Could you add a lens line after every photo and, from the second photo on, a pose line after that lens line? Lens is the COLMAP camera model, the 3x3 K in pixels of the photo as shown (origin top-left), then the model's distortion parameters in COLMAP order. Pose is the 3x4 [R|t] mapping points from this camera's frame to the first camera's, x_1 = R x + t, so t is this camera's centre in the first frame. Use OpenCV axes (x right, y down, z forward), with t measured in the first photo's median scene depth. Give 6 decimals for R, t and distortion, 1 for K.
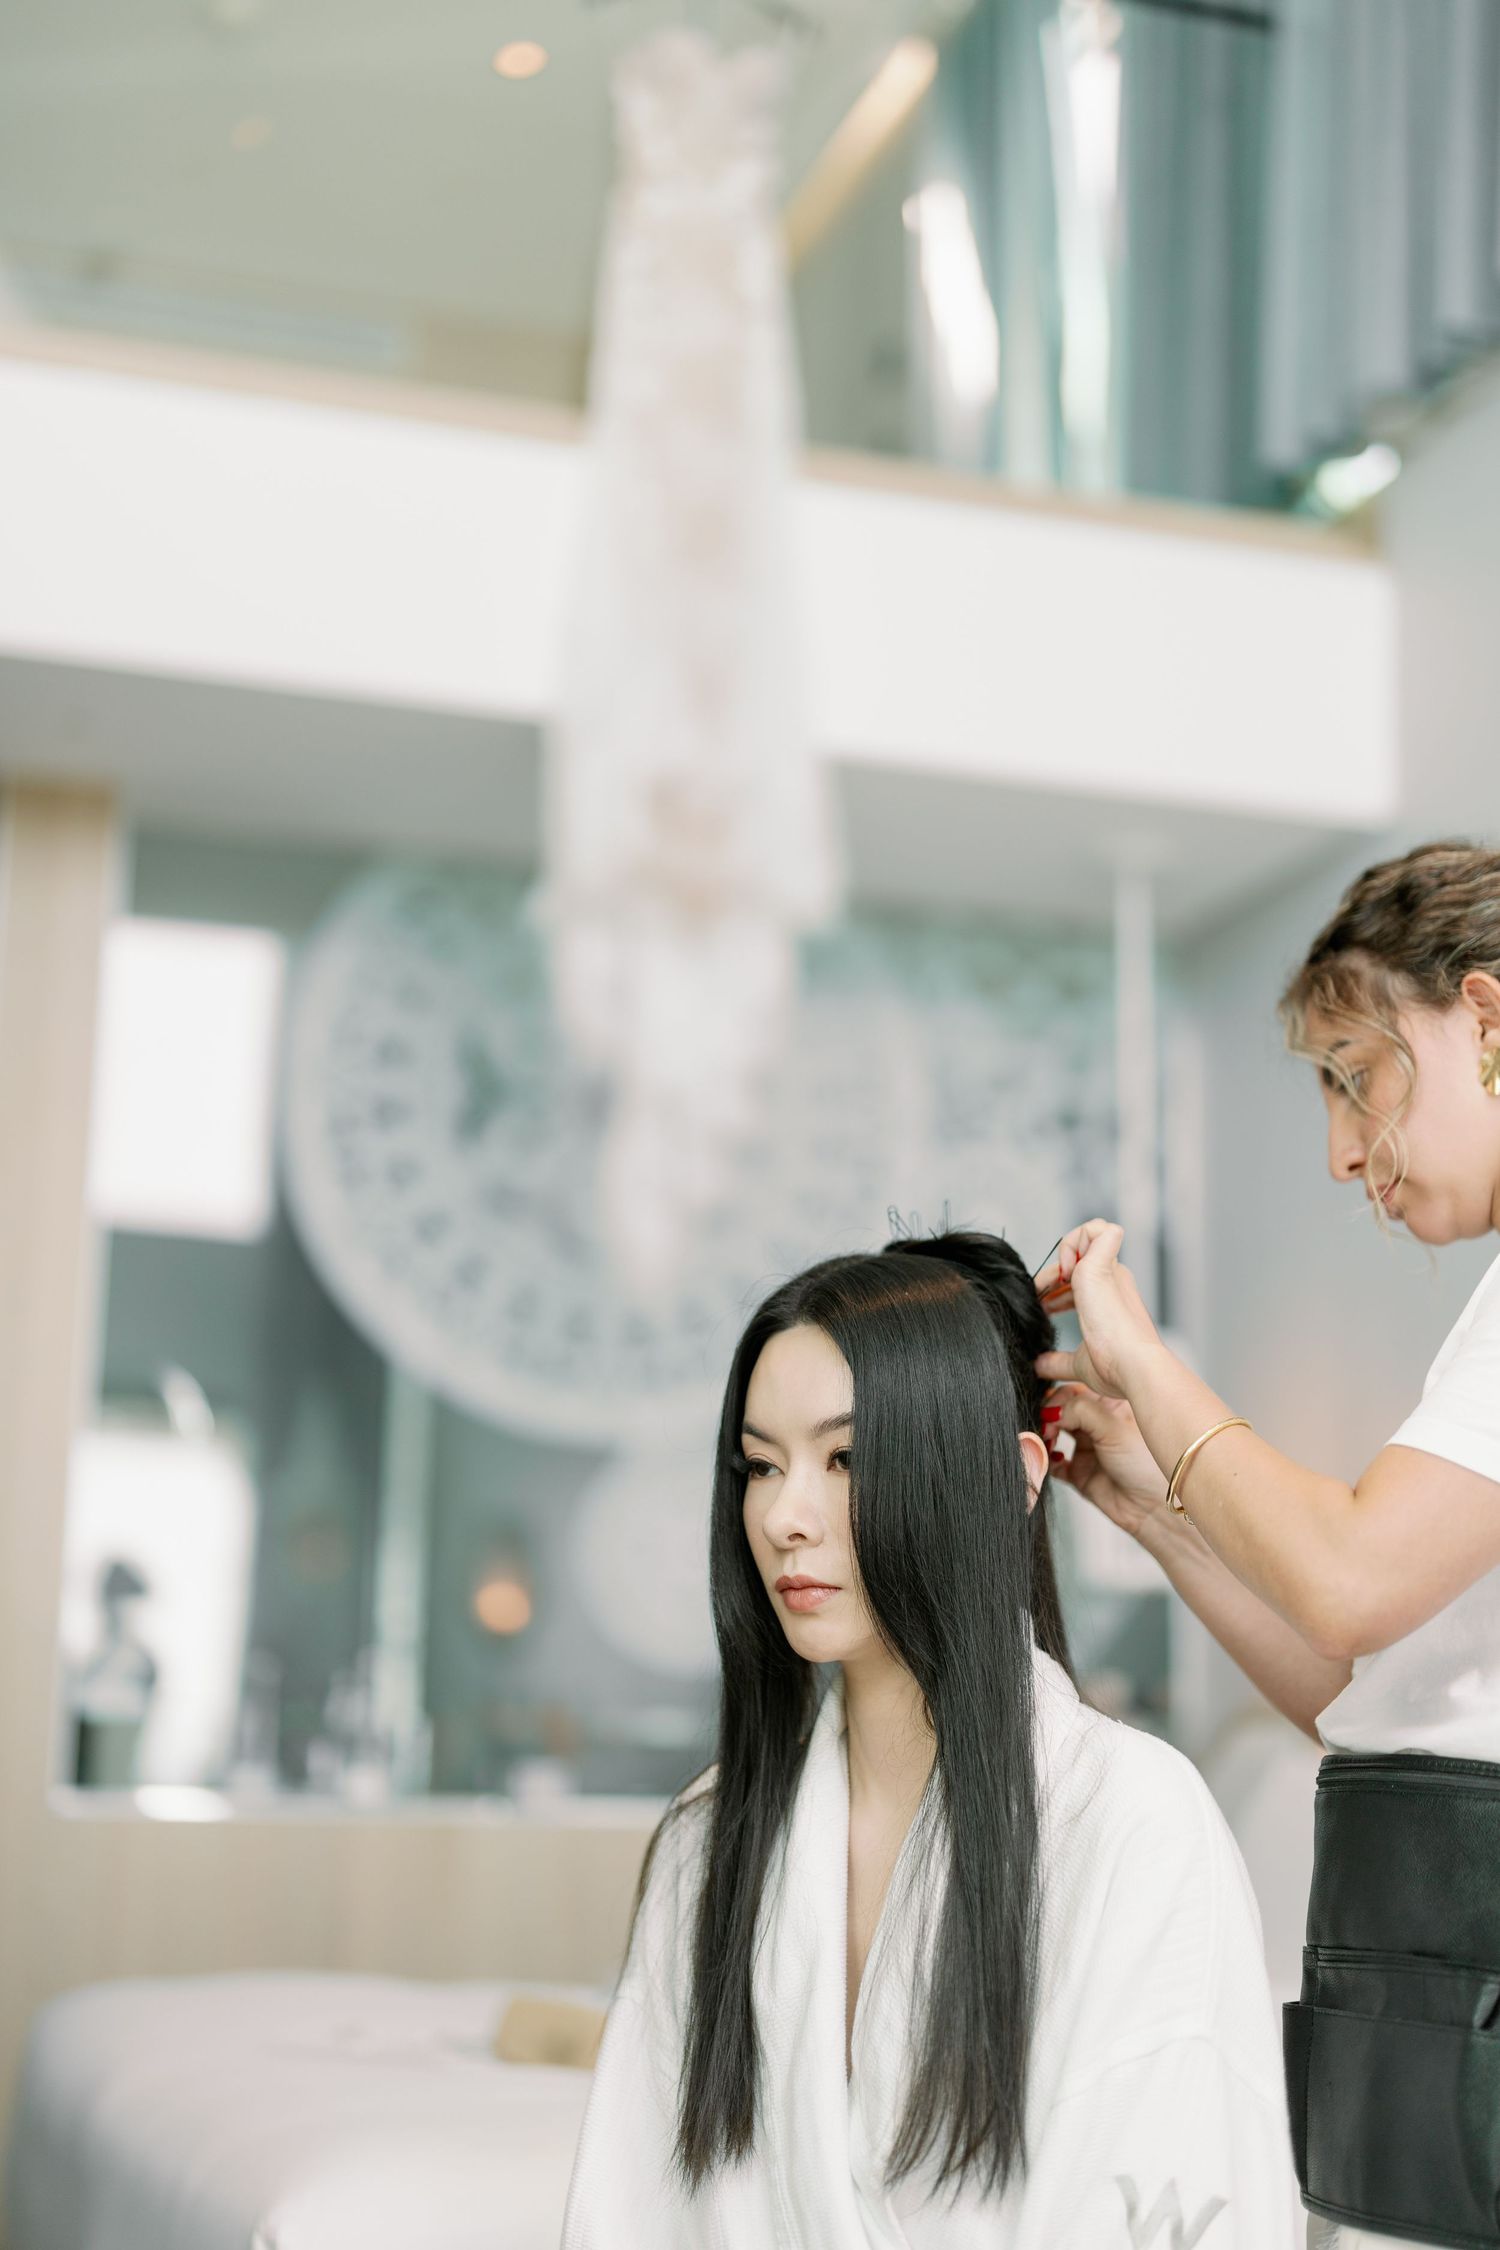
lens RADIAL K [[3251.2, 0, 733.0], [0, 3251.2, 1132.7], [0, 0, 1]] dist [0.042434, 0.000000]
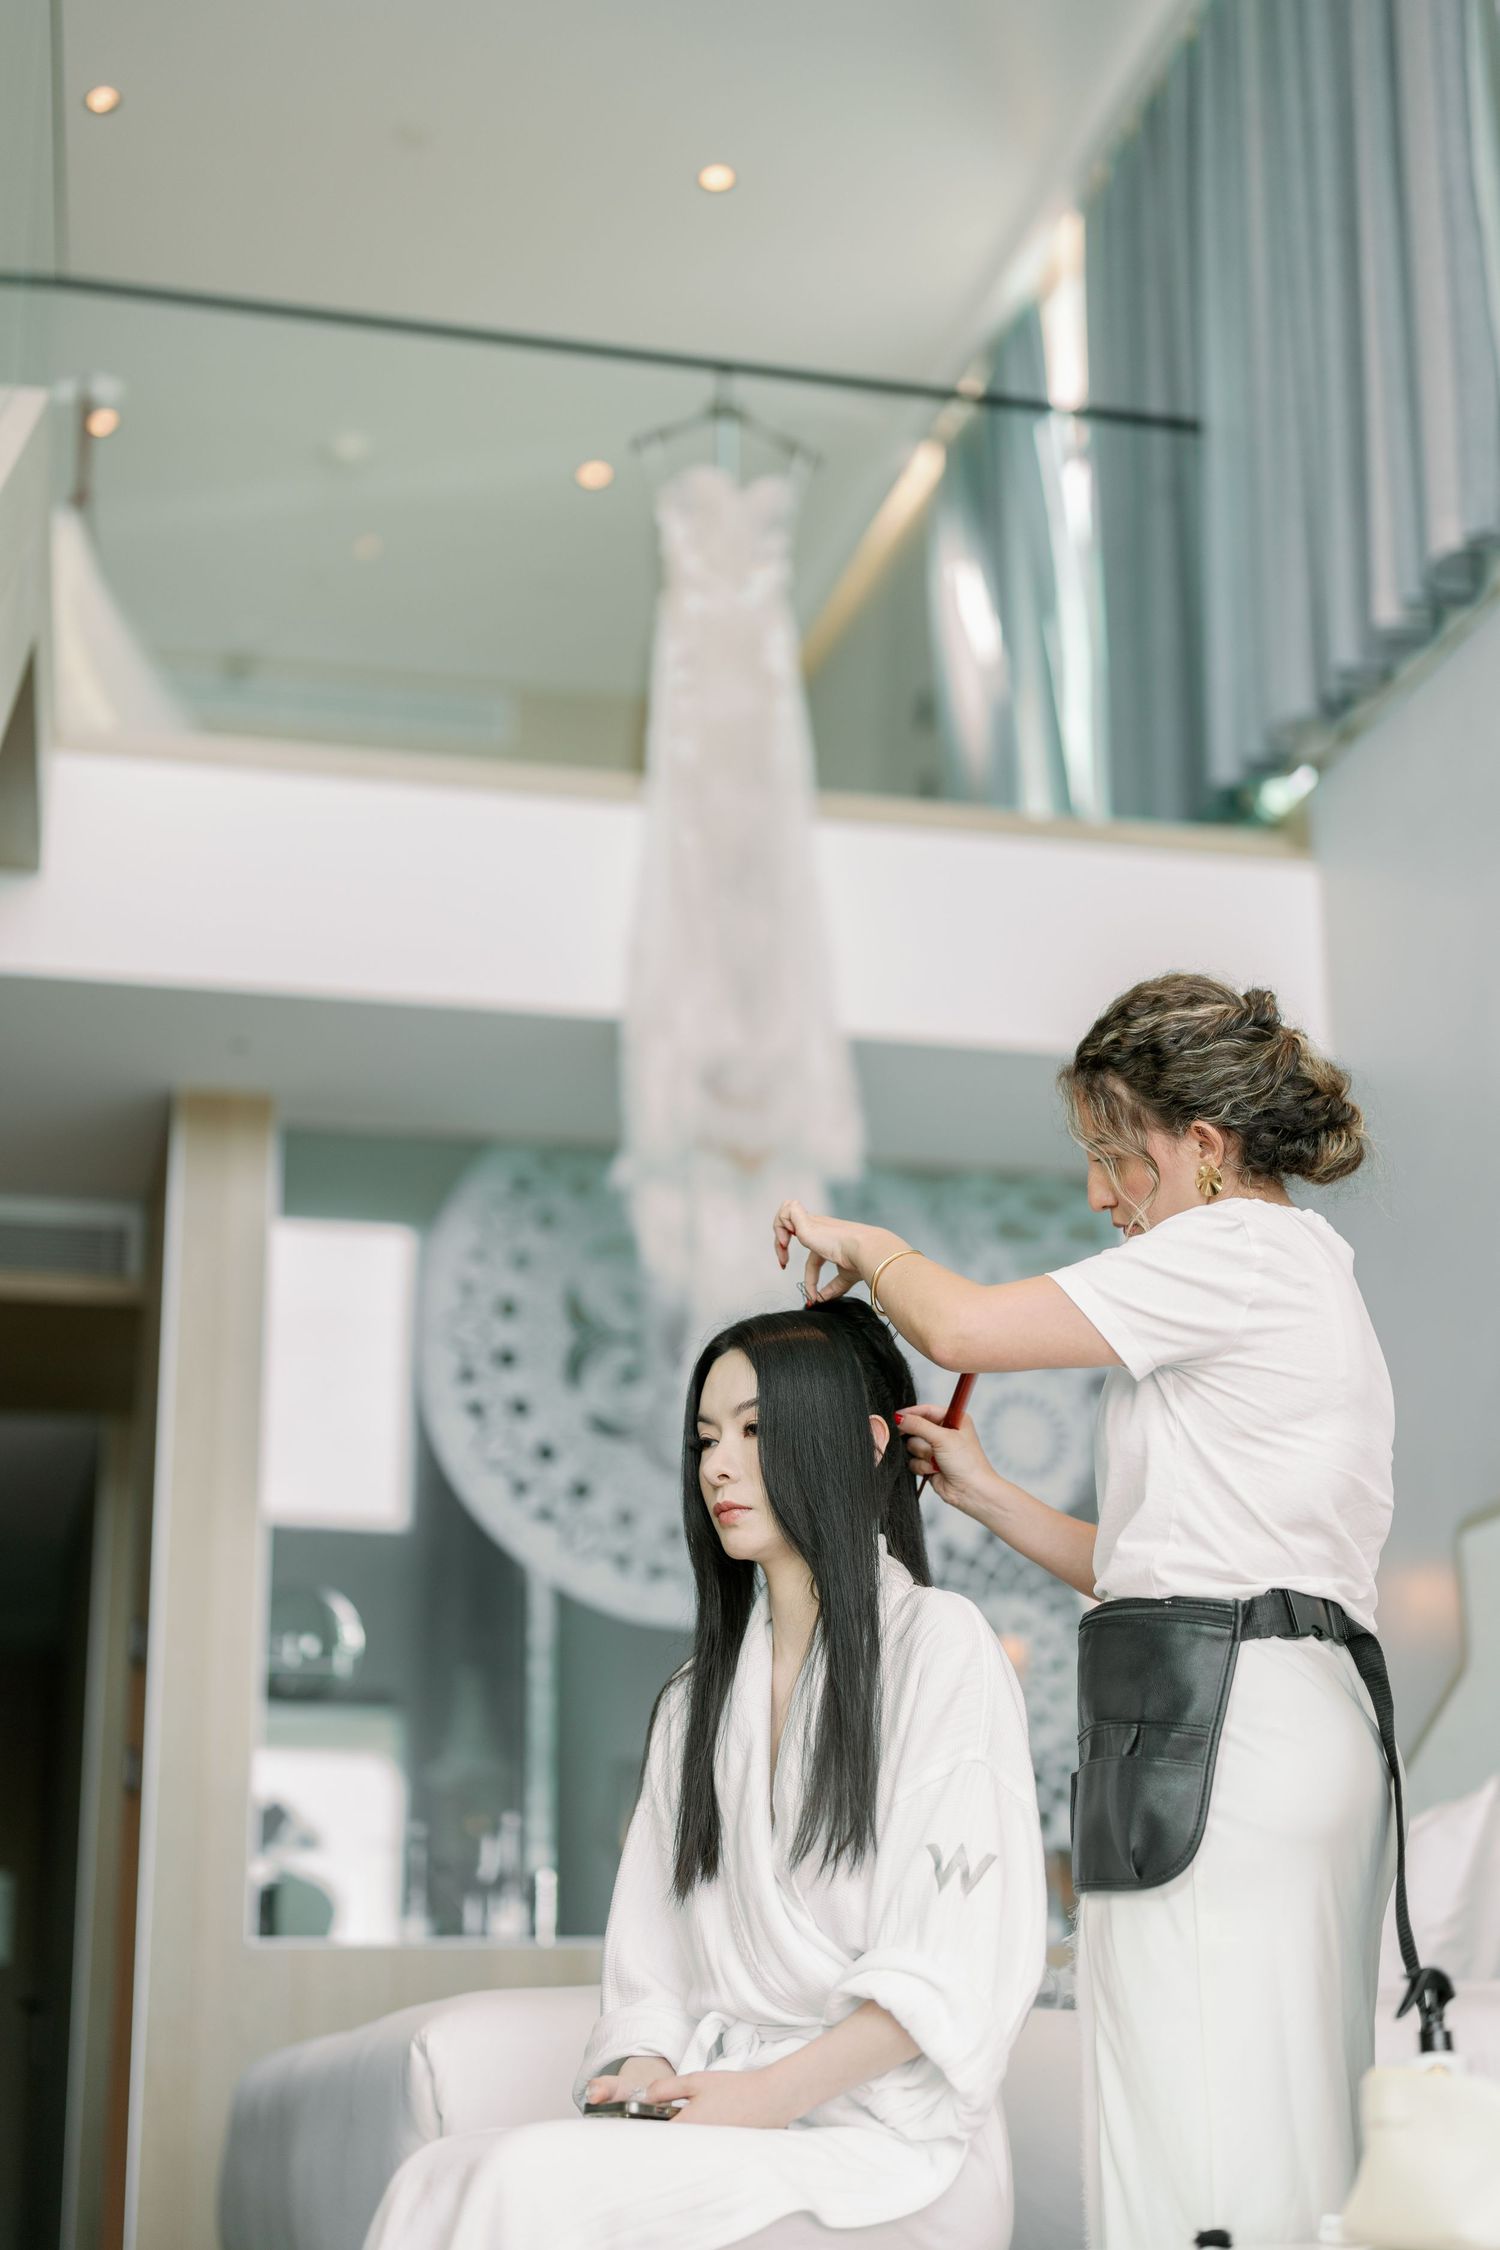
lens RADIAL K [[3382.7, 0, 771.0], [0, 3382.7, 1140.5], [0, 0, 1]] dist [-0.016914, 0.000000]
pose [[0.998023, -0.051086, -0.036620, 0.043490], [0.046991, 0.993352, -0.105092, 0.053334], [0.041745, 0.103163, 0.993788, -0.254128]]
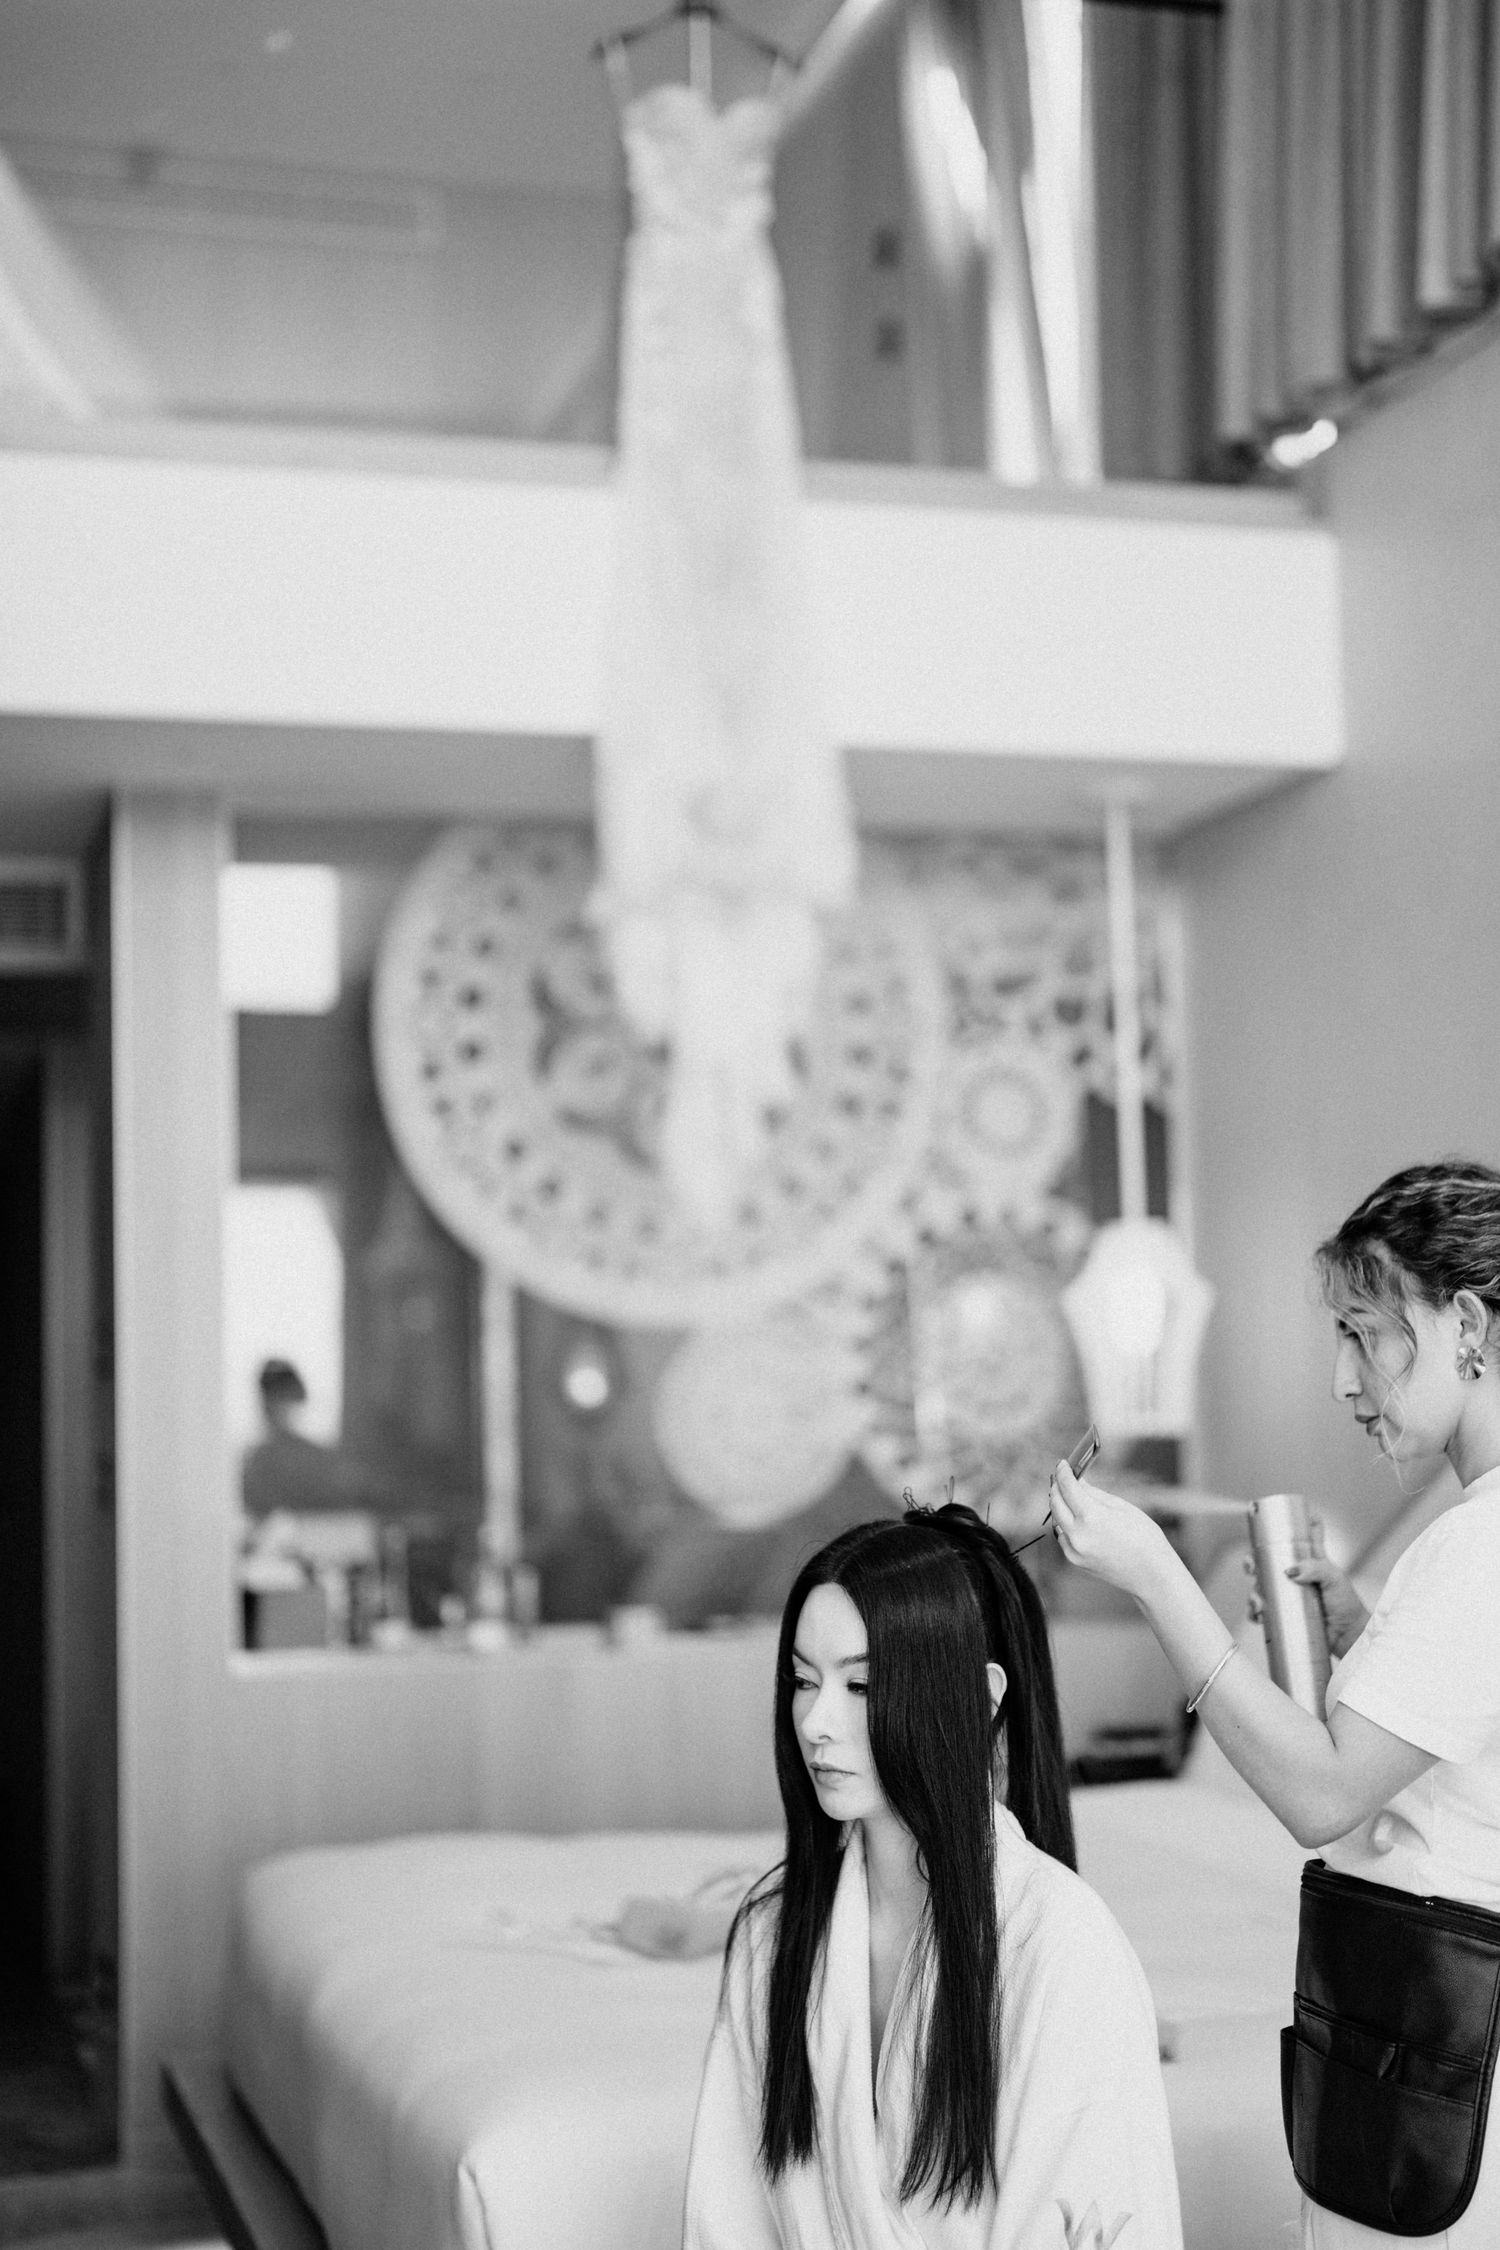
lens RADIAL K [[3251.2, 0, 727.4], [0, 3251.2, 1103.6], [0, 0, 1]] dist [0.042434, 0.000000]
pose [[0.998759, -0.044992, -0.021353, 0.008221], [0.047197, 0.991953, 0.117477, -0.129091], [0.015895, -0.118339, 0.992846, -0.152501]]
